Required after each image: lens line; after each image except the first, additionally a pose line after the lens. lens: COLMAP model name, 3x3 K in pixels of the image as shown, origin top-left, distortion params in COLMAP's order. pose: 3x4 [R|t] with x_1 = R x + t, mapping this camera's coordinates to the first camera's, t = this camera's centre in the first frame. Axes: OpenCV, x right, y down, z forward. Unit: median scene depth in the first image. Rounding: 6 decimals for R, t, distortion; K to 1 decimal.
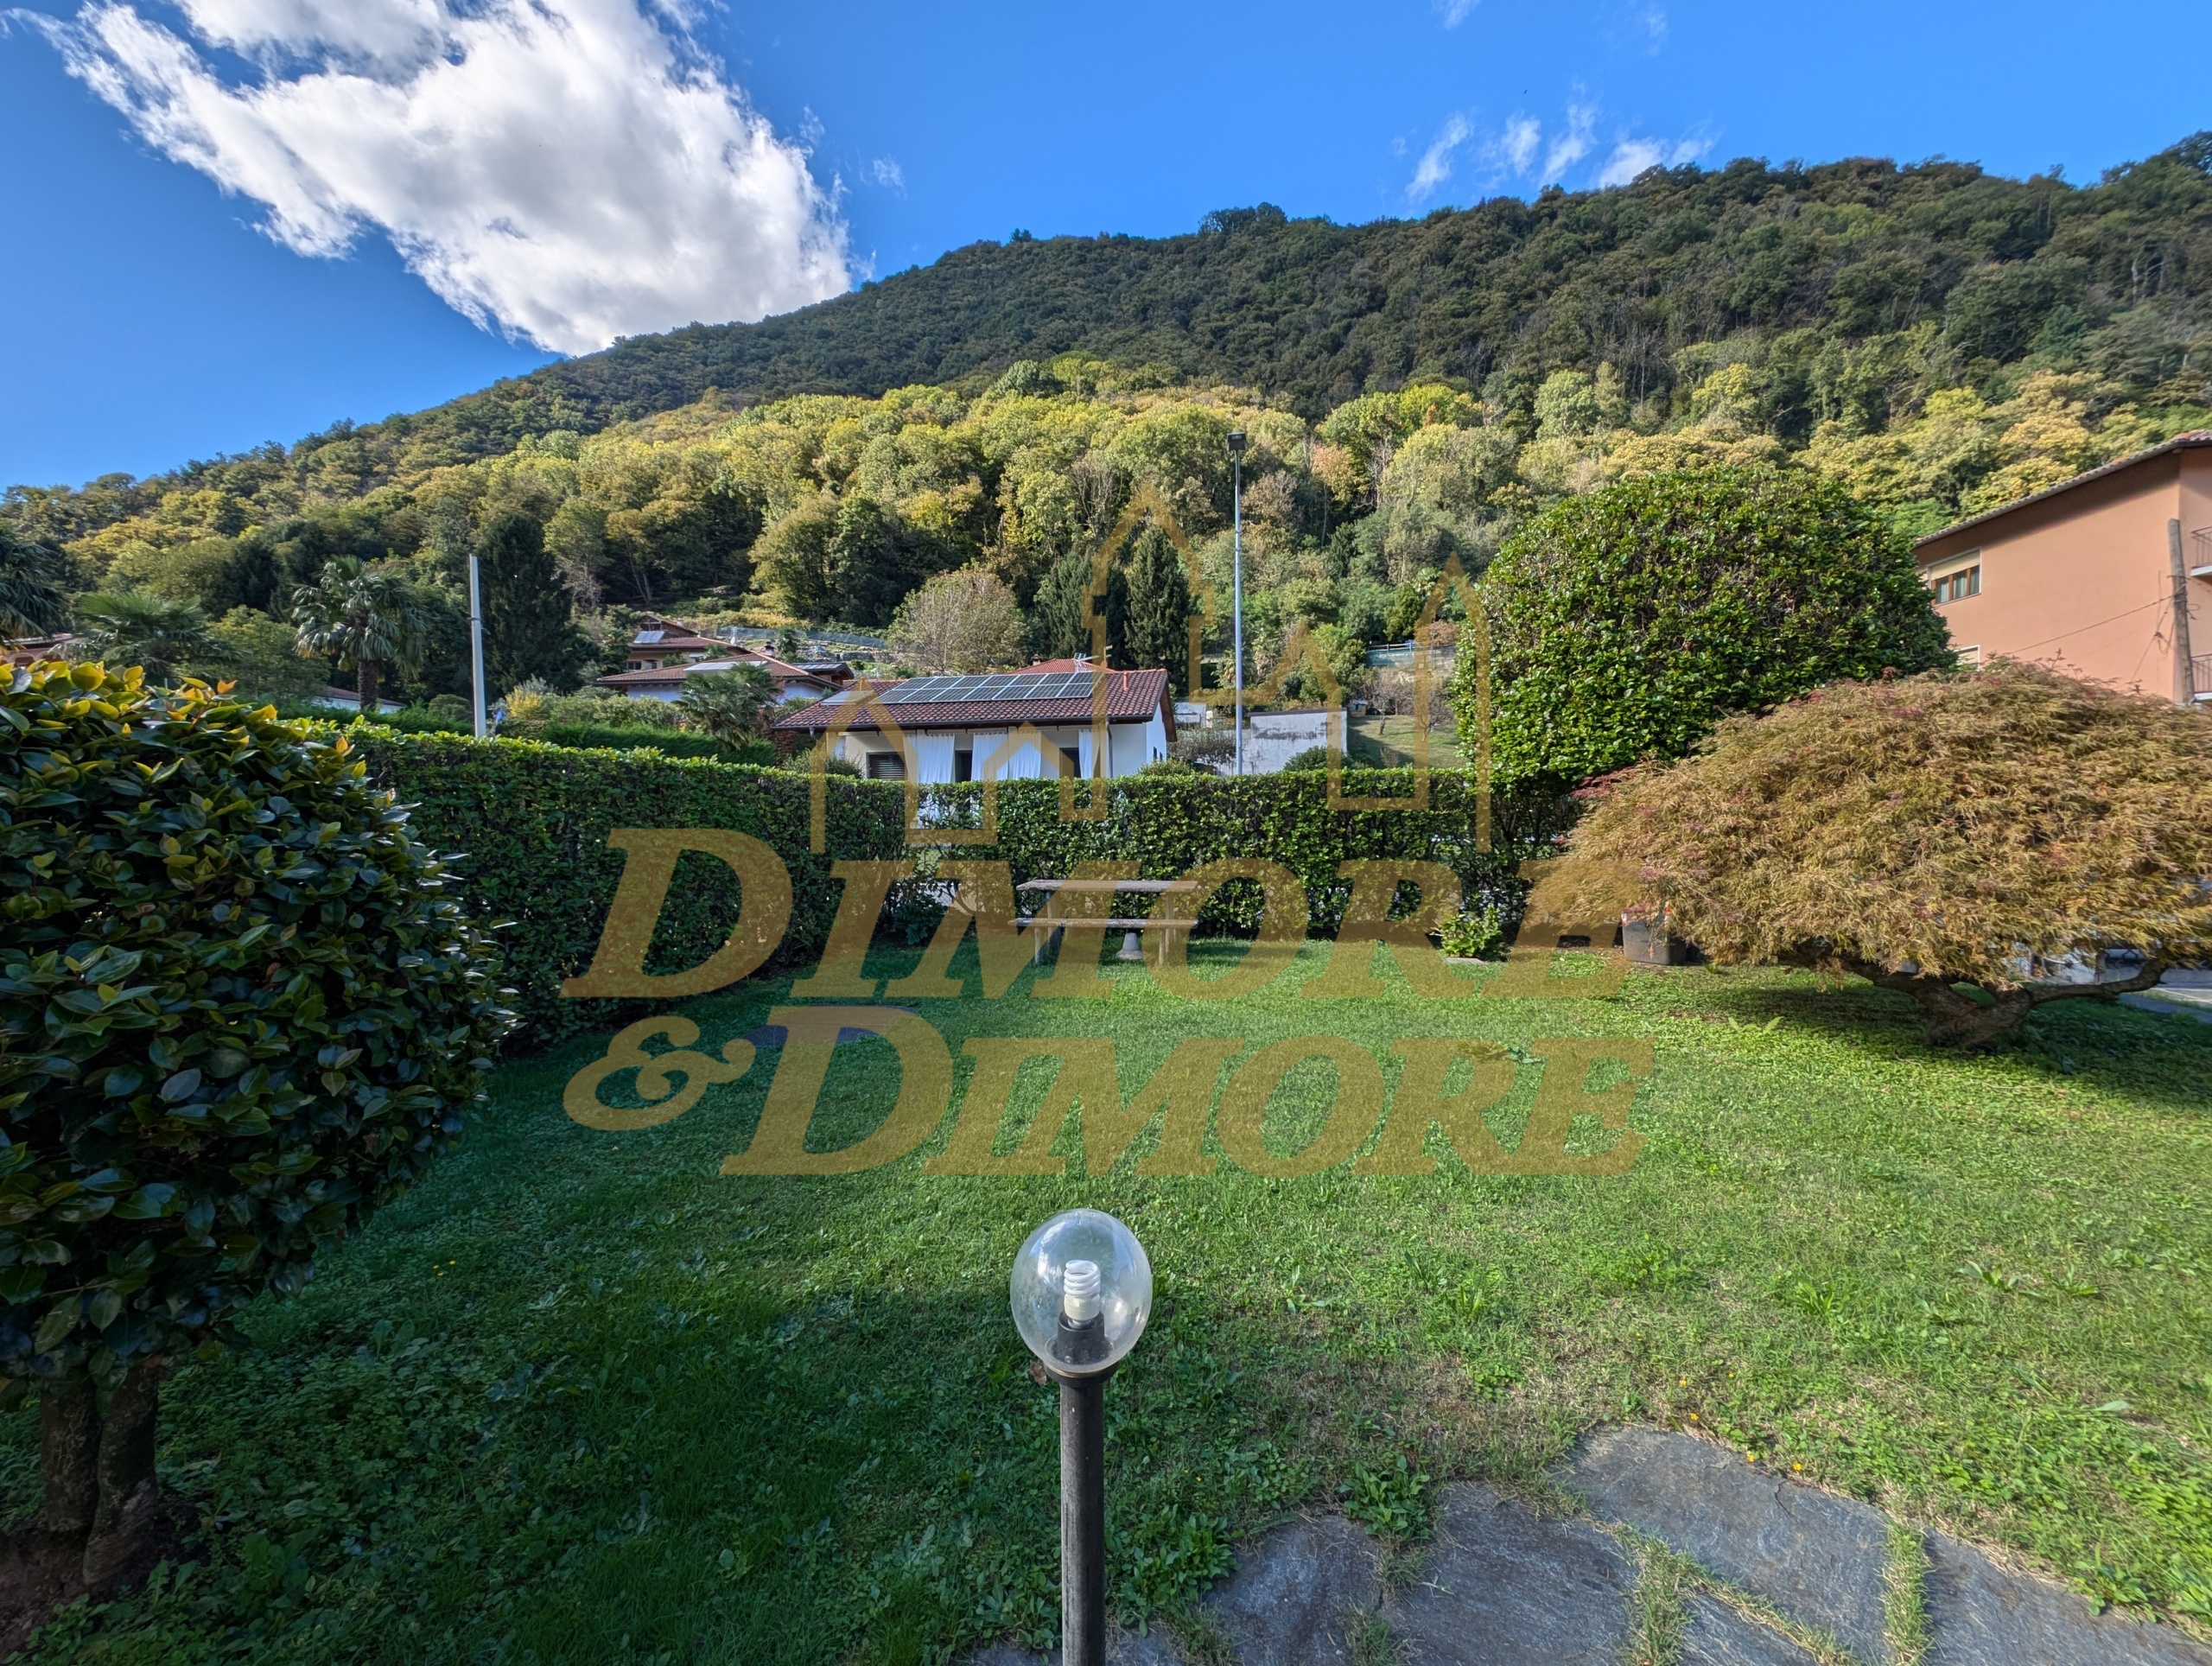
lens RADIAL K [[885.7, 0, 1106.0], [0, 885.7, 833.0], [0, 0, 1]] dist [-0.000296, -0.000010]
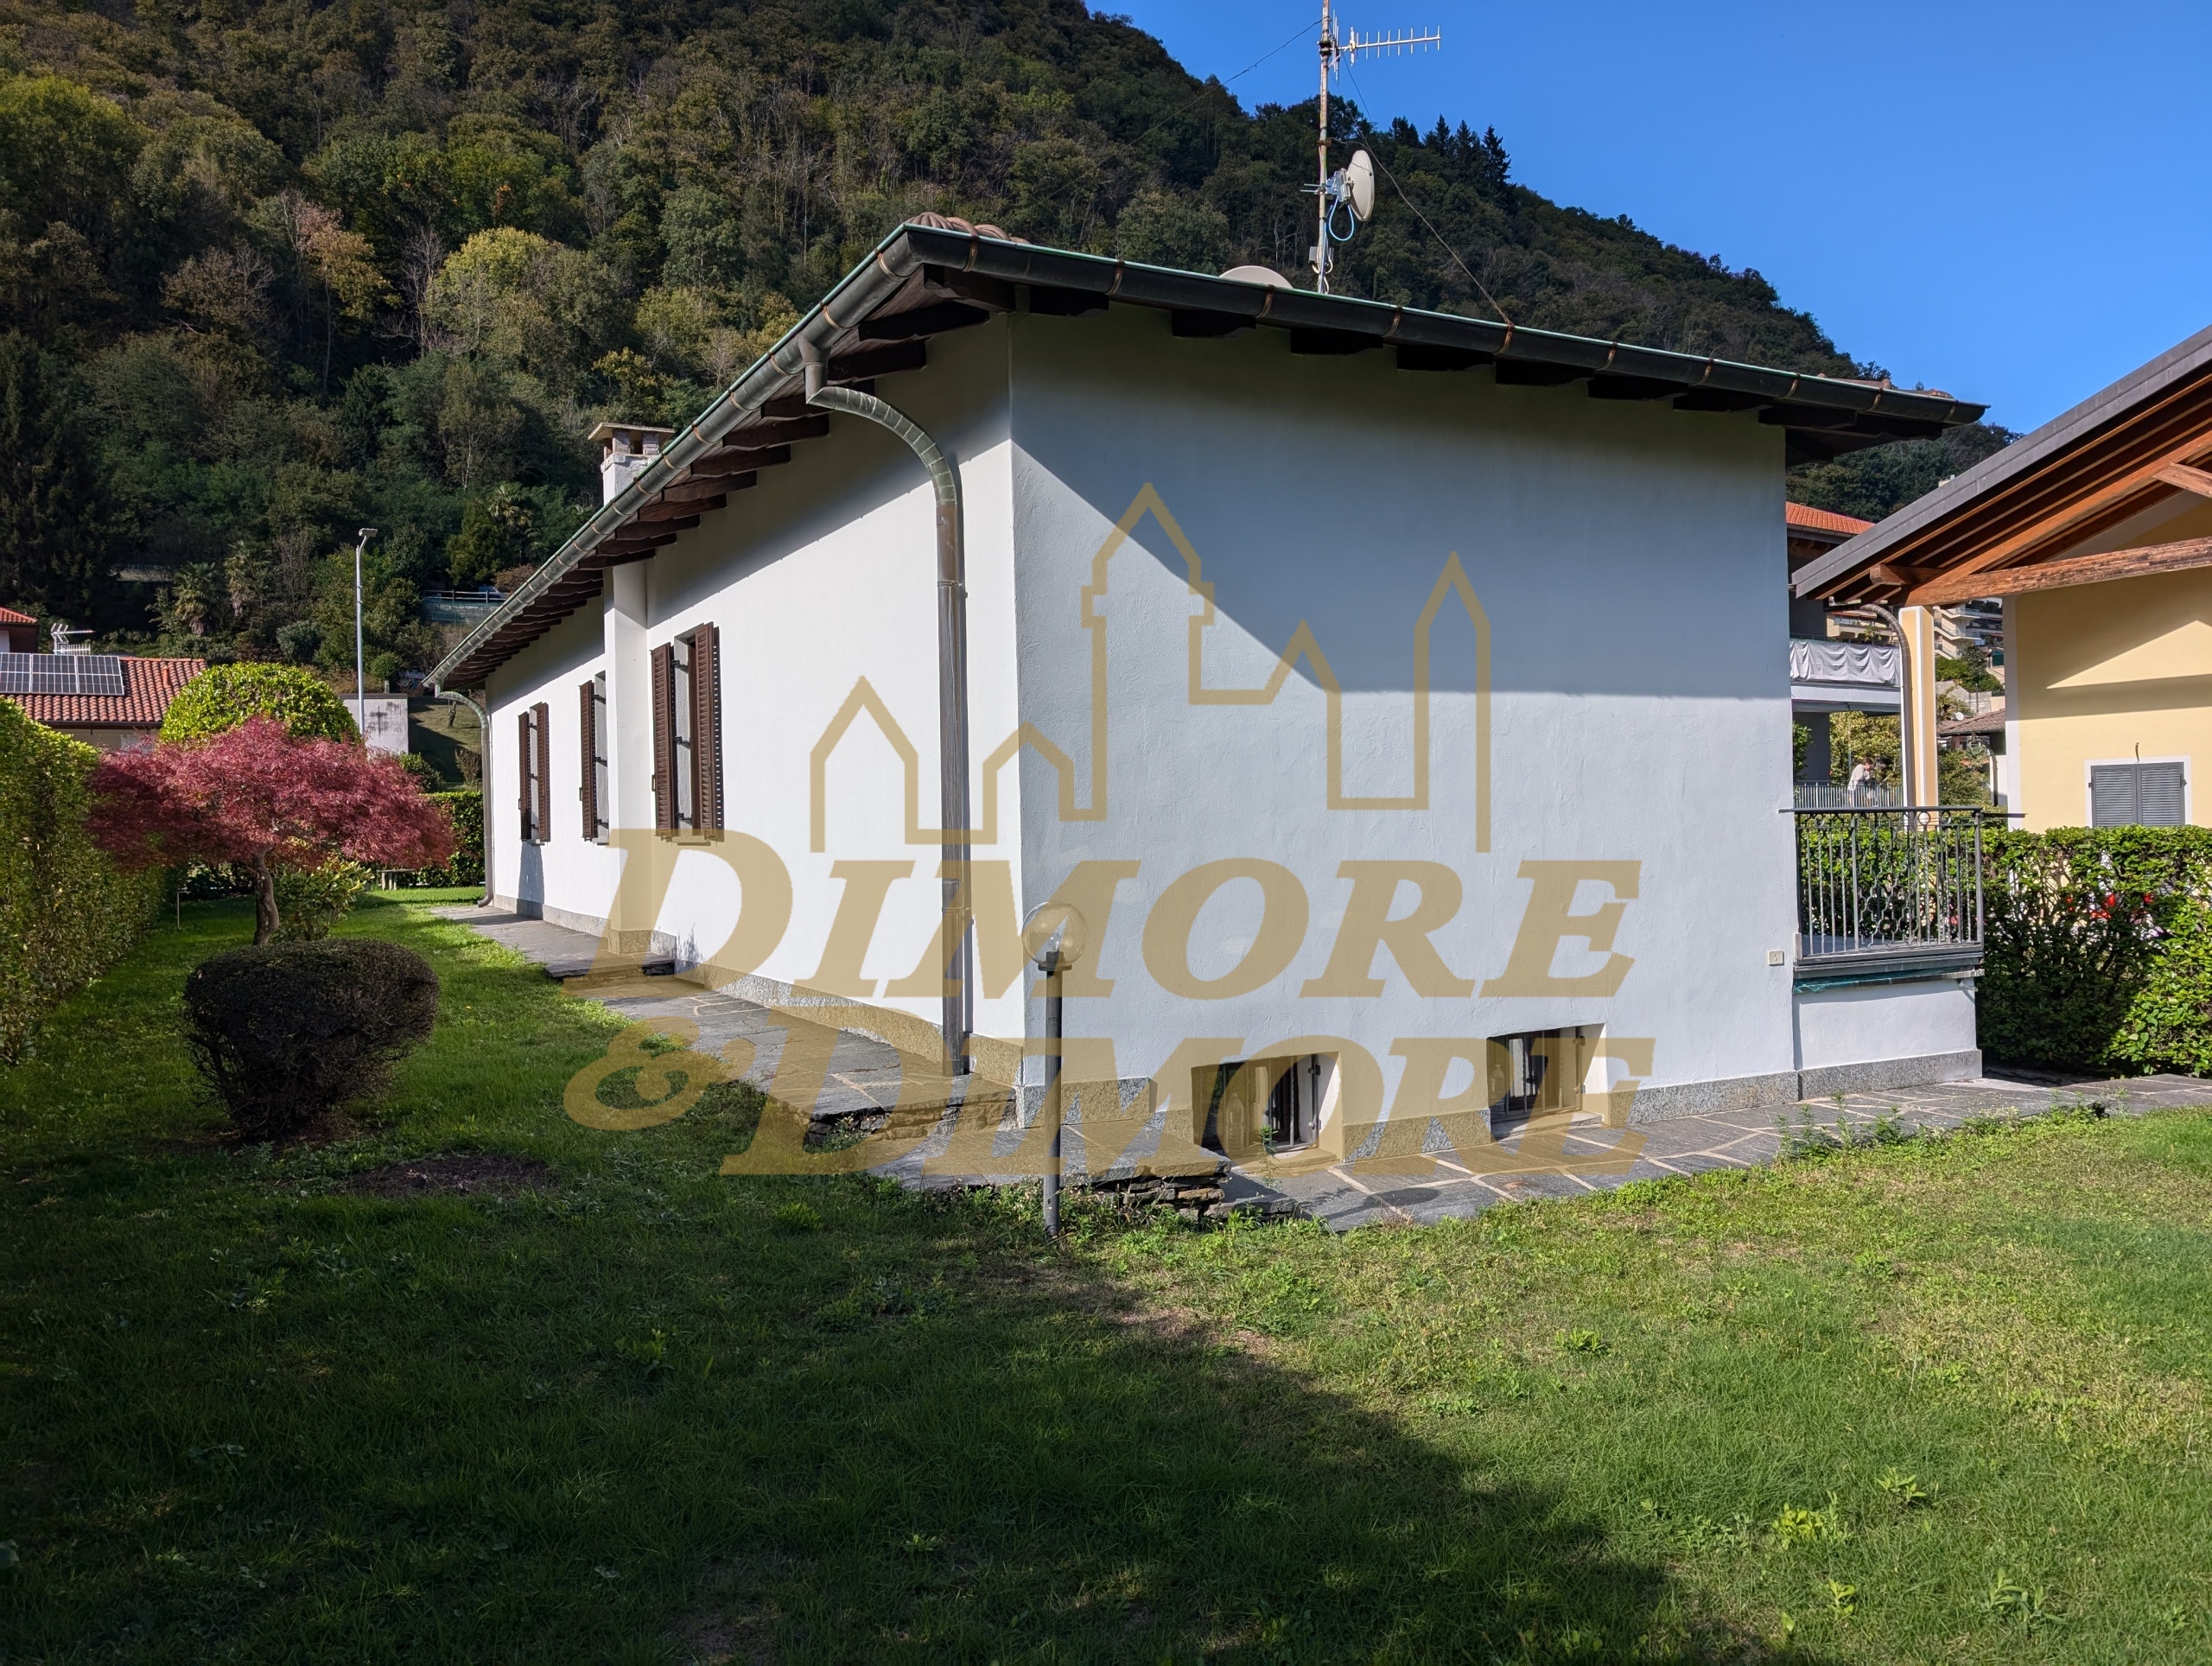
lens RADIAL K [[1582.2, 0, 1106.0], [0, 1582.2, 833.0], [0, 0, 1]] dist [0.005319, 0.001238]
pose [[0.758670, -0.010681, 0.651387, -0.052626], [0.027052, 0.999520, -0.015118, 0.003567], [-0.650913, 0.029091, 0.758595, -0.134725]]
